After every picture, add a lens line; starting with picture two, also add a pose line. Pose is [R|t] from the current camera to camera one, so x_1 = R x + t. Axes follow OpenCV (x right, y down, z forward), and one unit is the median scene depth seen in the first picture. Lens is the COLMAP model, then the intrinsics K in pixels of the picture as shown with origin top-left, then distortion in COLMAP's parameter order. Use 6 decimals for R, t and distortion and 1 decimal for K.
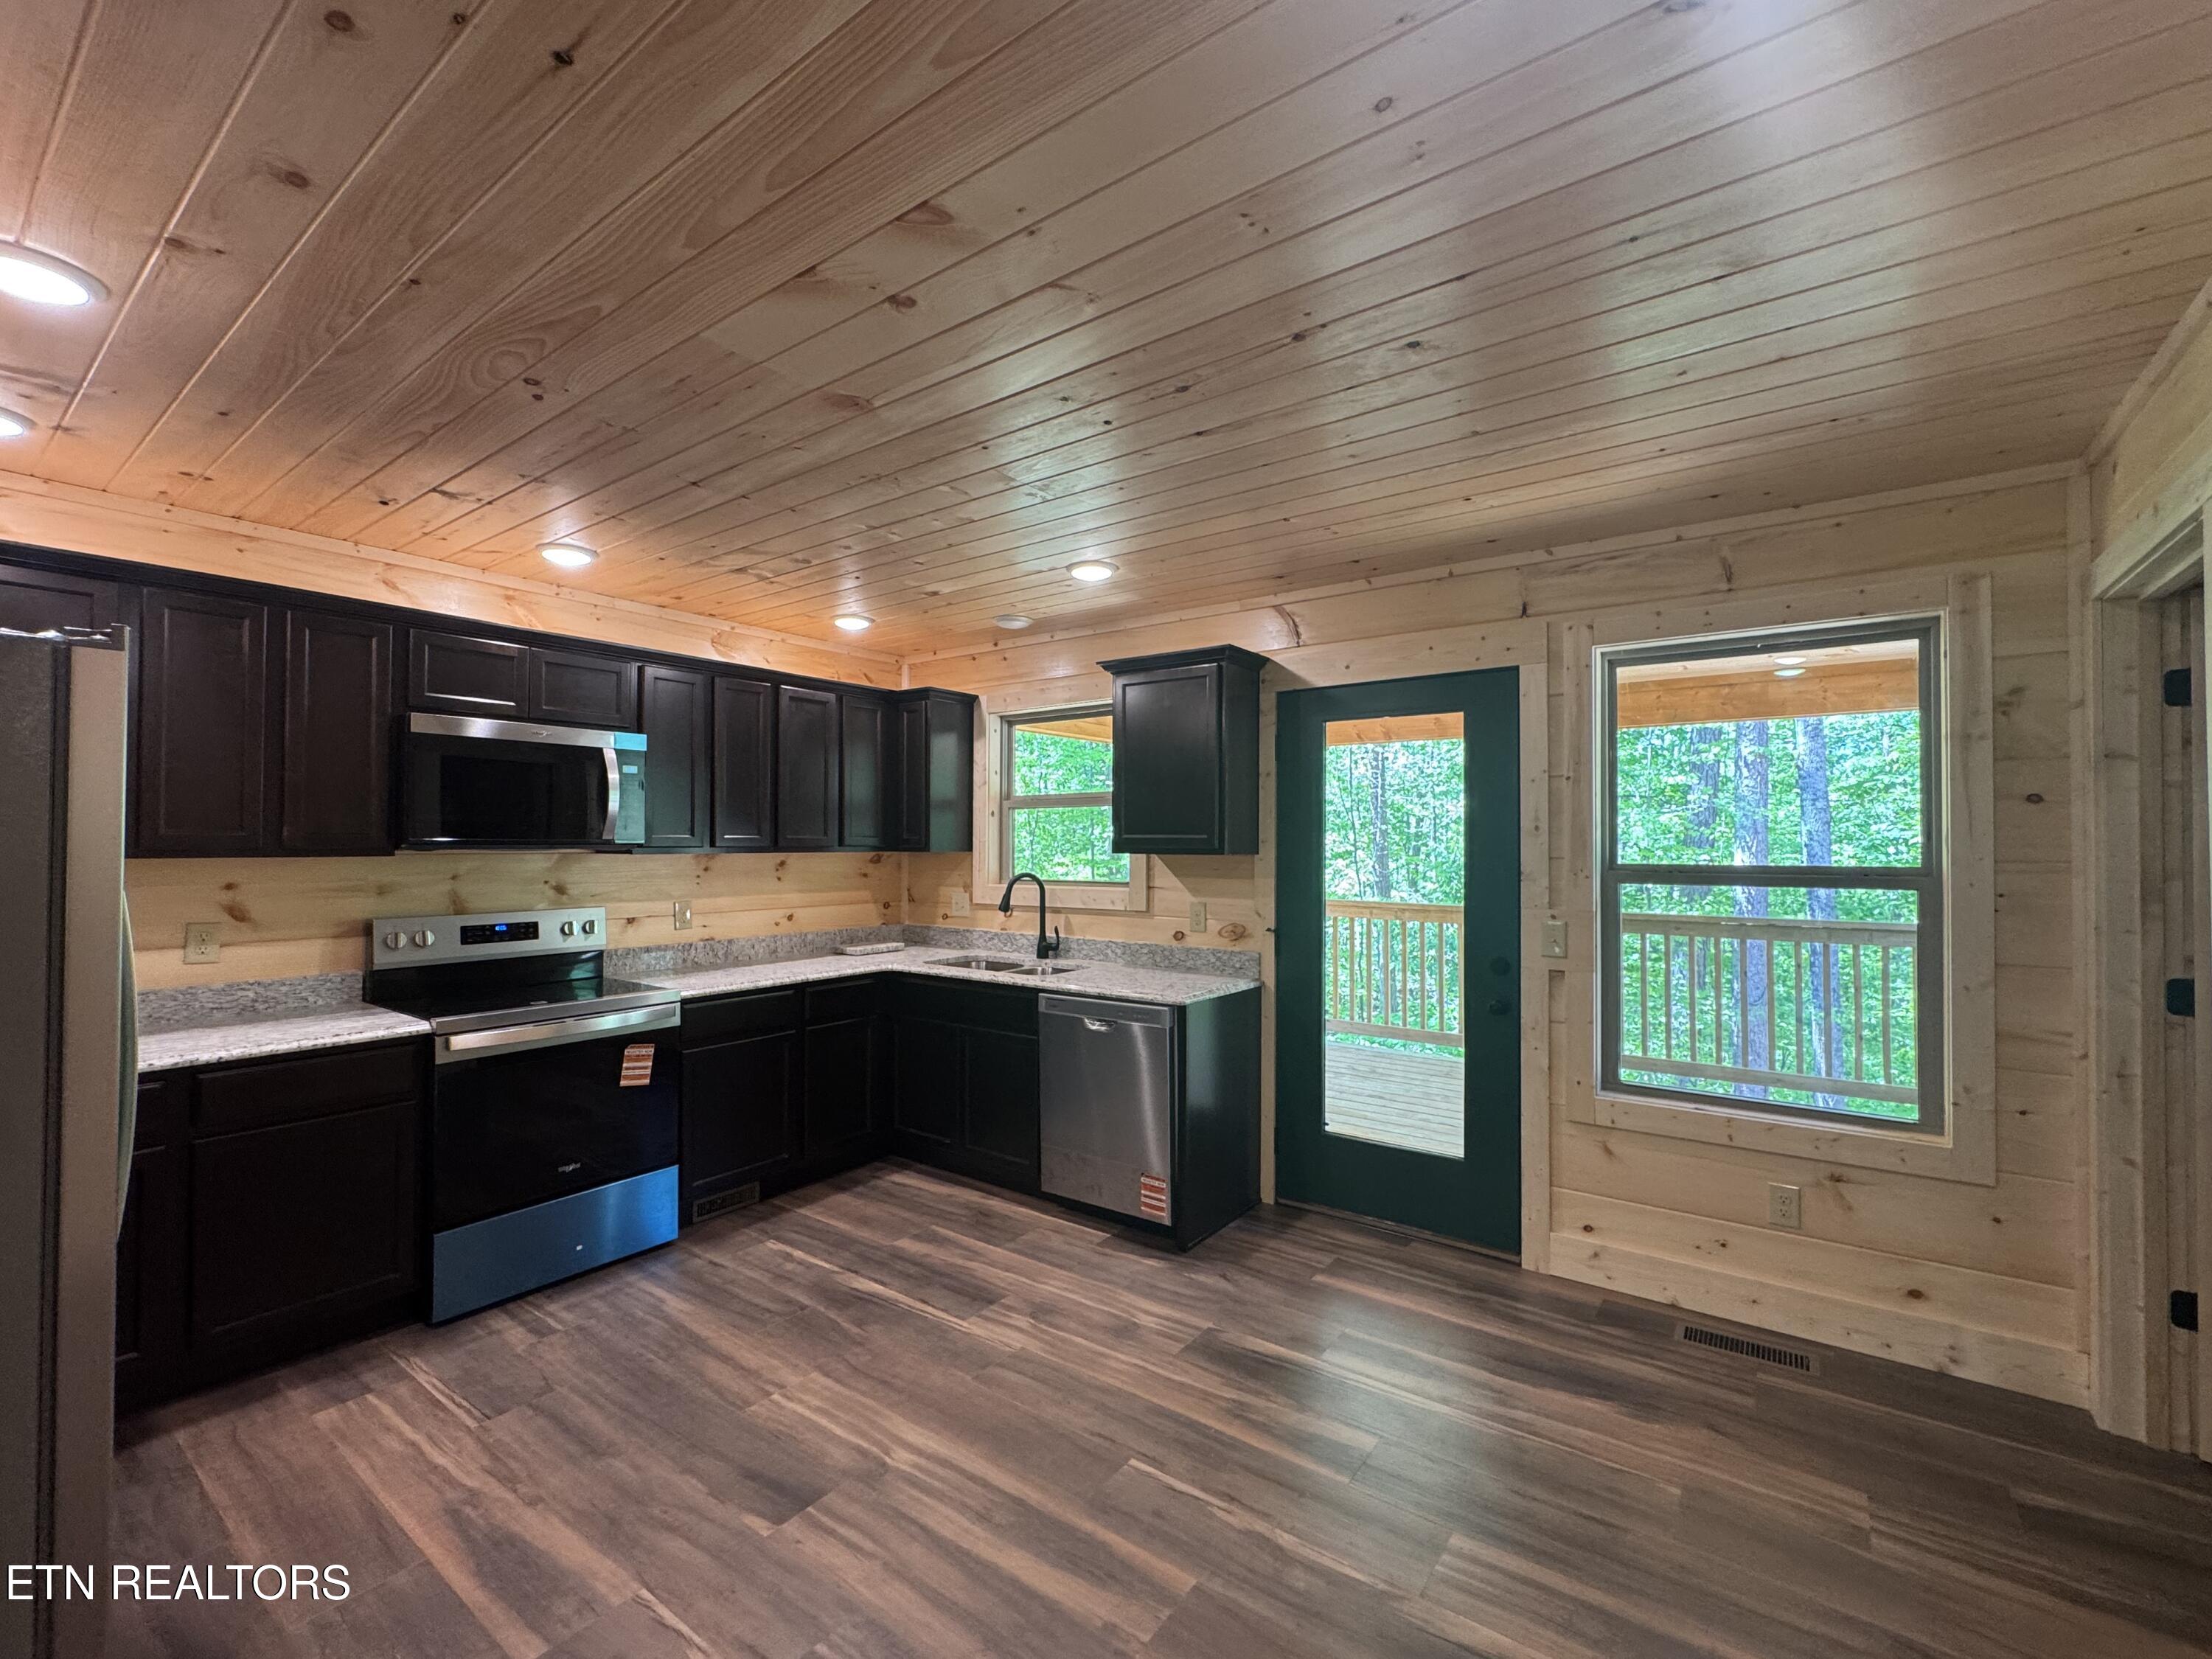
lens RADIAL K [[941.7, 0, 1099.3], [0, 941.7, 830.0], [0, 0, 1]] dist [0.000248, 0.000099]
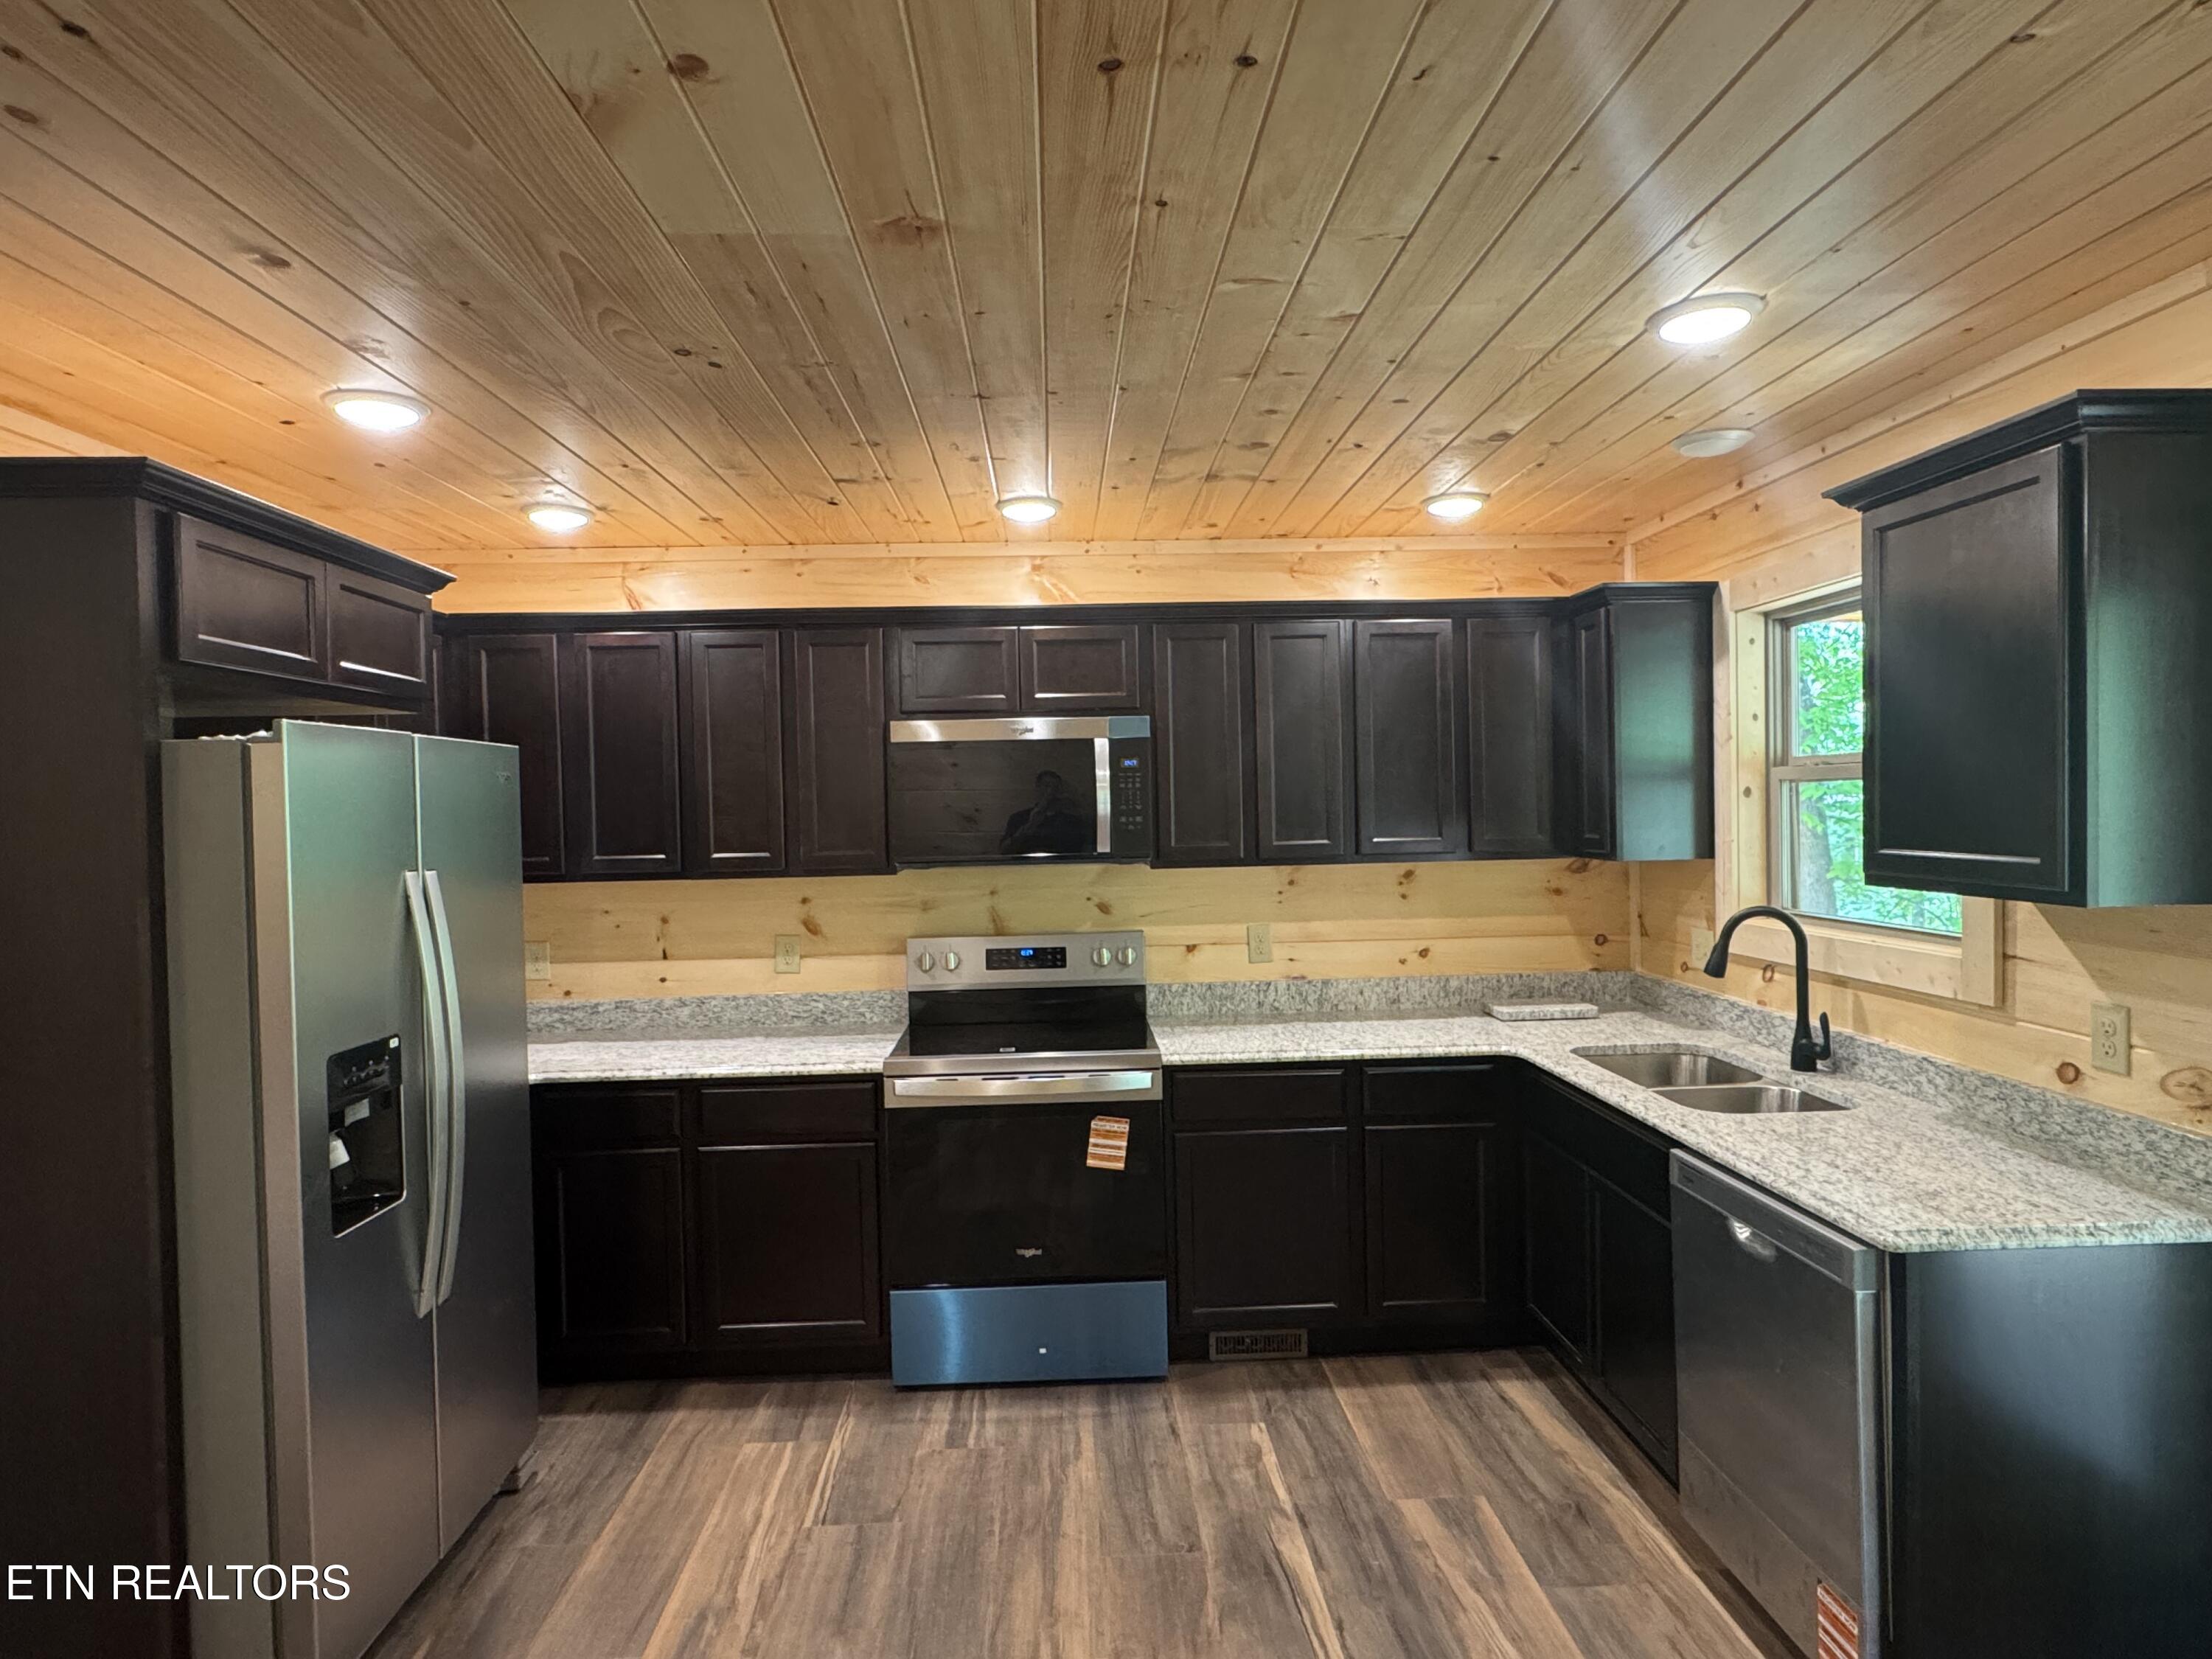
lens RADIAL K [[1234.0, 0, 1099.6], [0, 1234.0, 829.4], [0, 0, 1]] dist [-0.003645, 0.000114]
pose [[0.628915, 0.000239, -0.777474, 0.272999], [0.033646, 0.999055, 0.027524, -0.036317], [0.776745, -0.043469, 0.628313, 0.318889]]
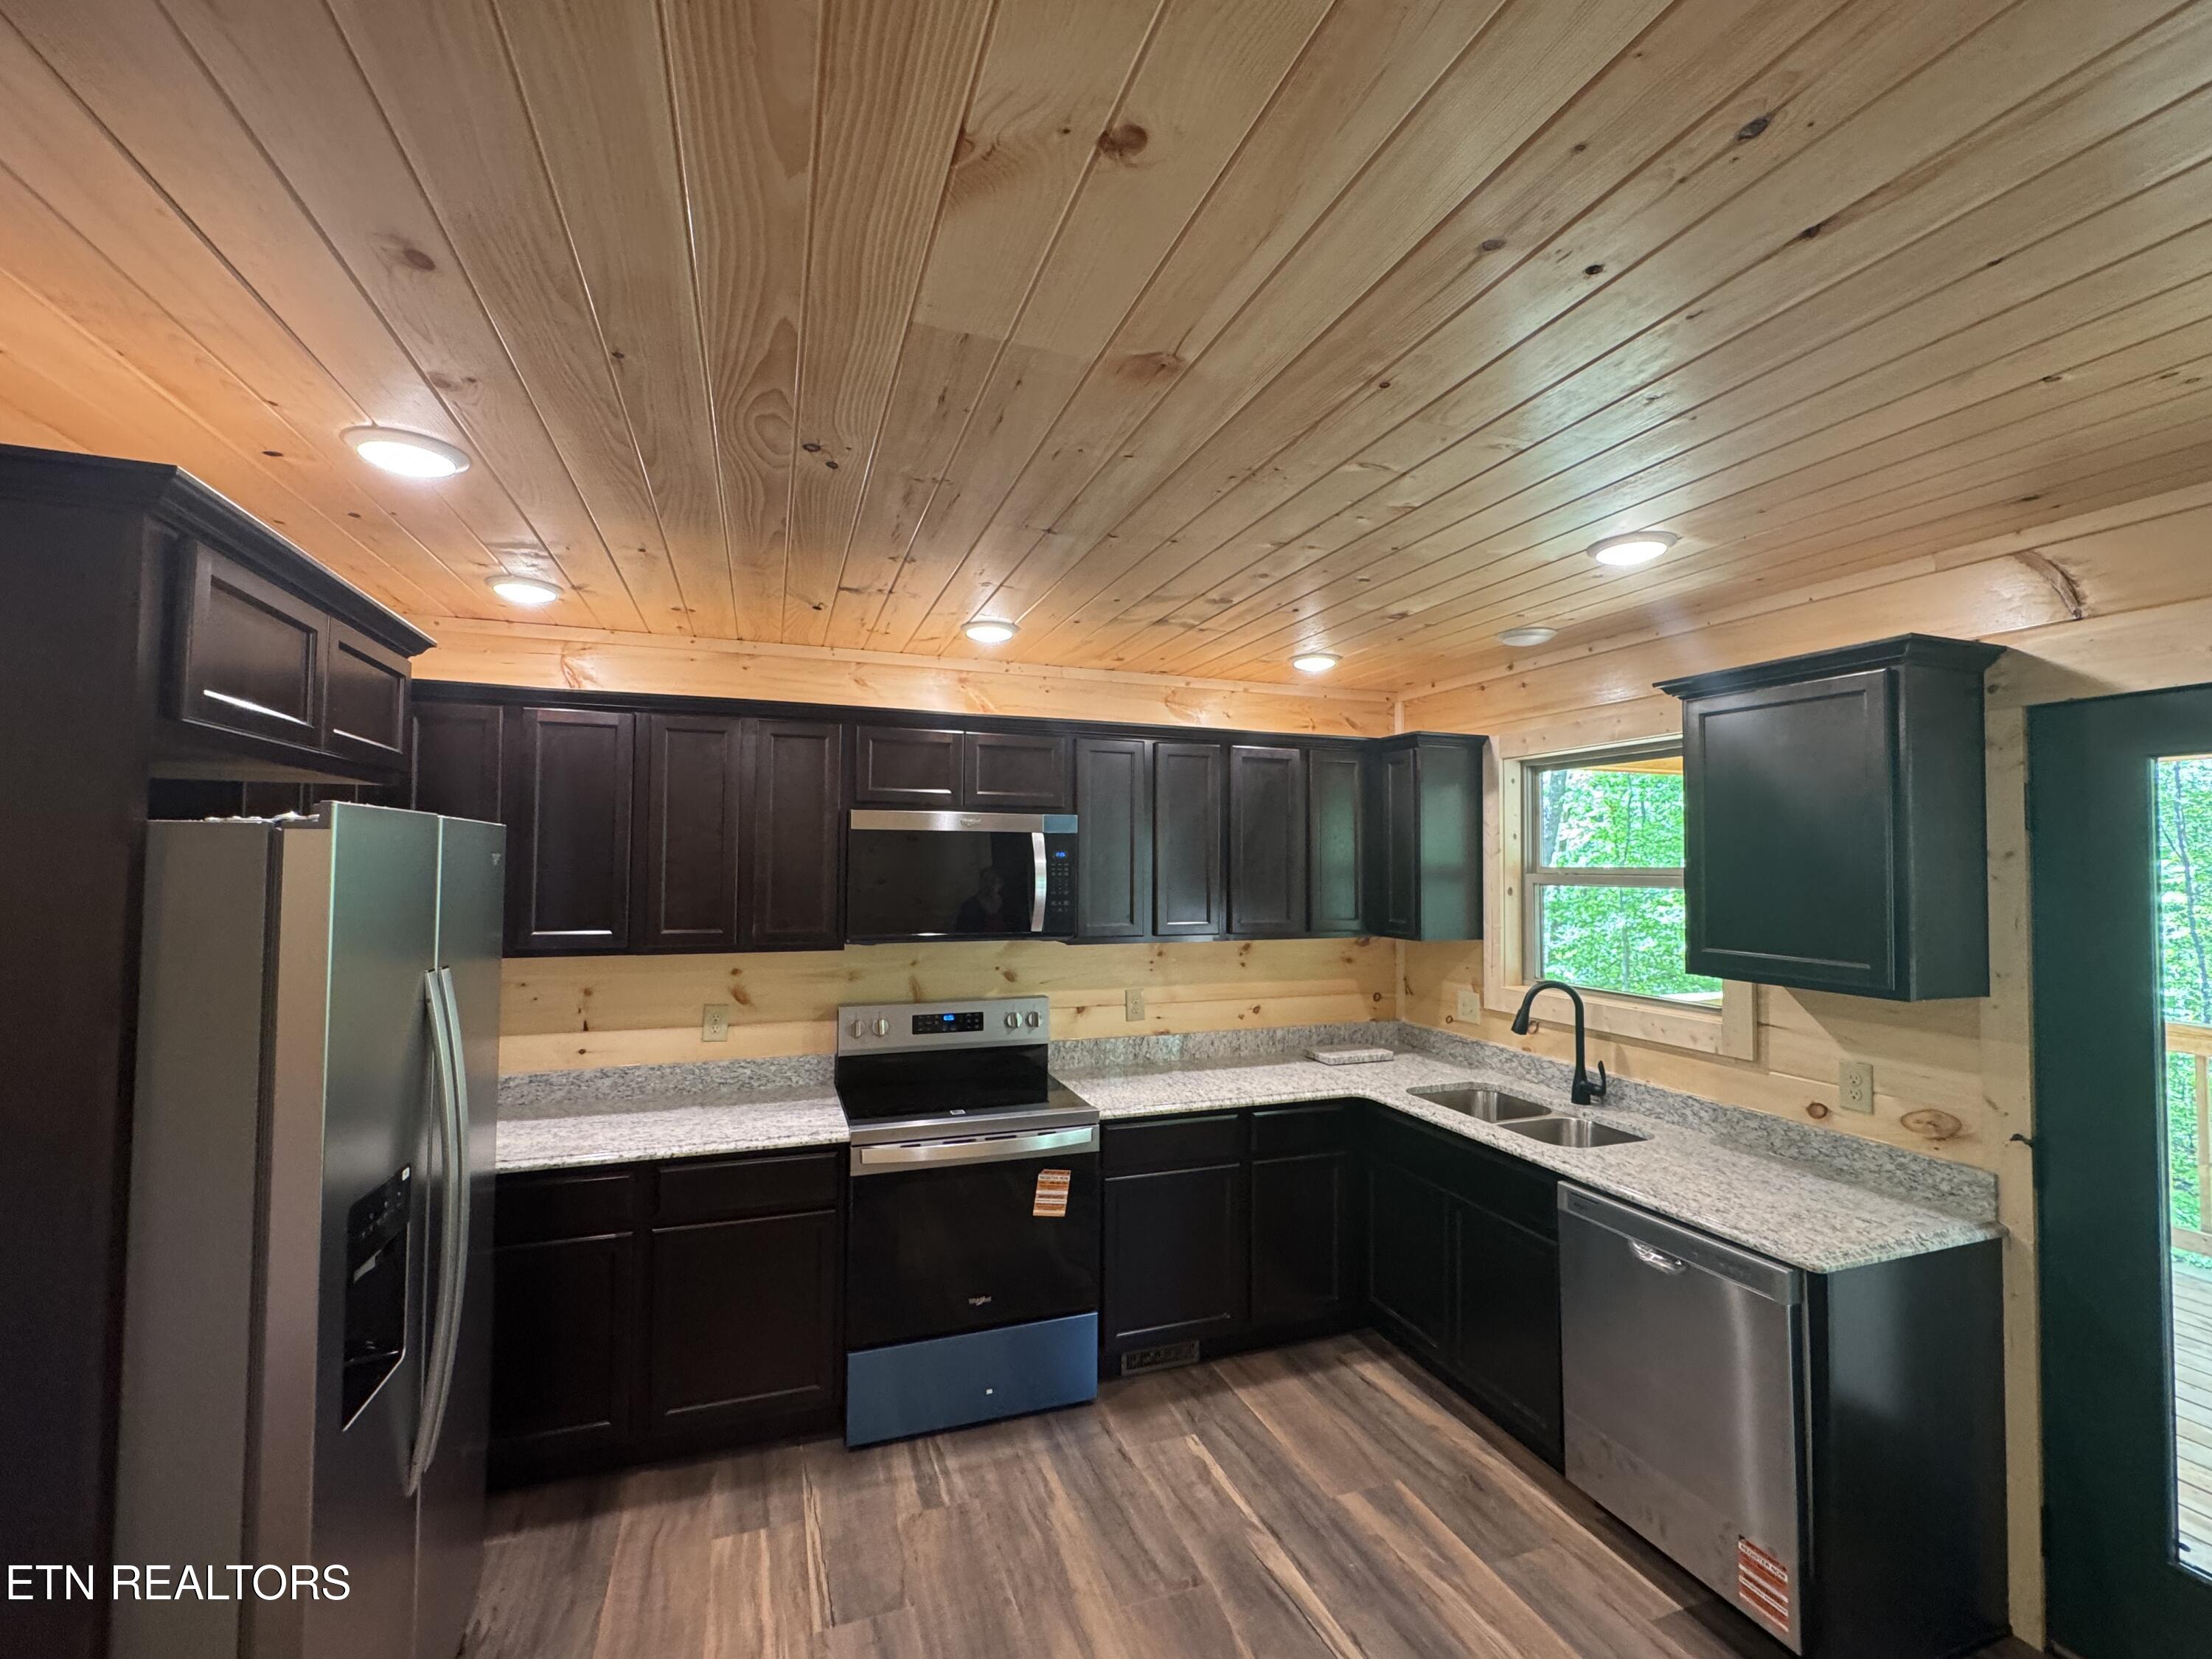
lens RADIAL K [[942.6, 0, 1105.3], [0, 942.6, 829.0], [0, 0, 1]] dist [-0.002762, 0.000070]
pose [[0.835682, -0.015187, -0.549004, 0.039247], [0.001951, 0.999693, -0.024684, -0.063532], [0.549210, 0.019557, 0.835455, 0.248590]]
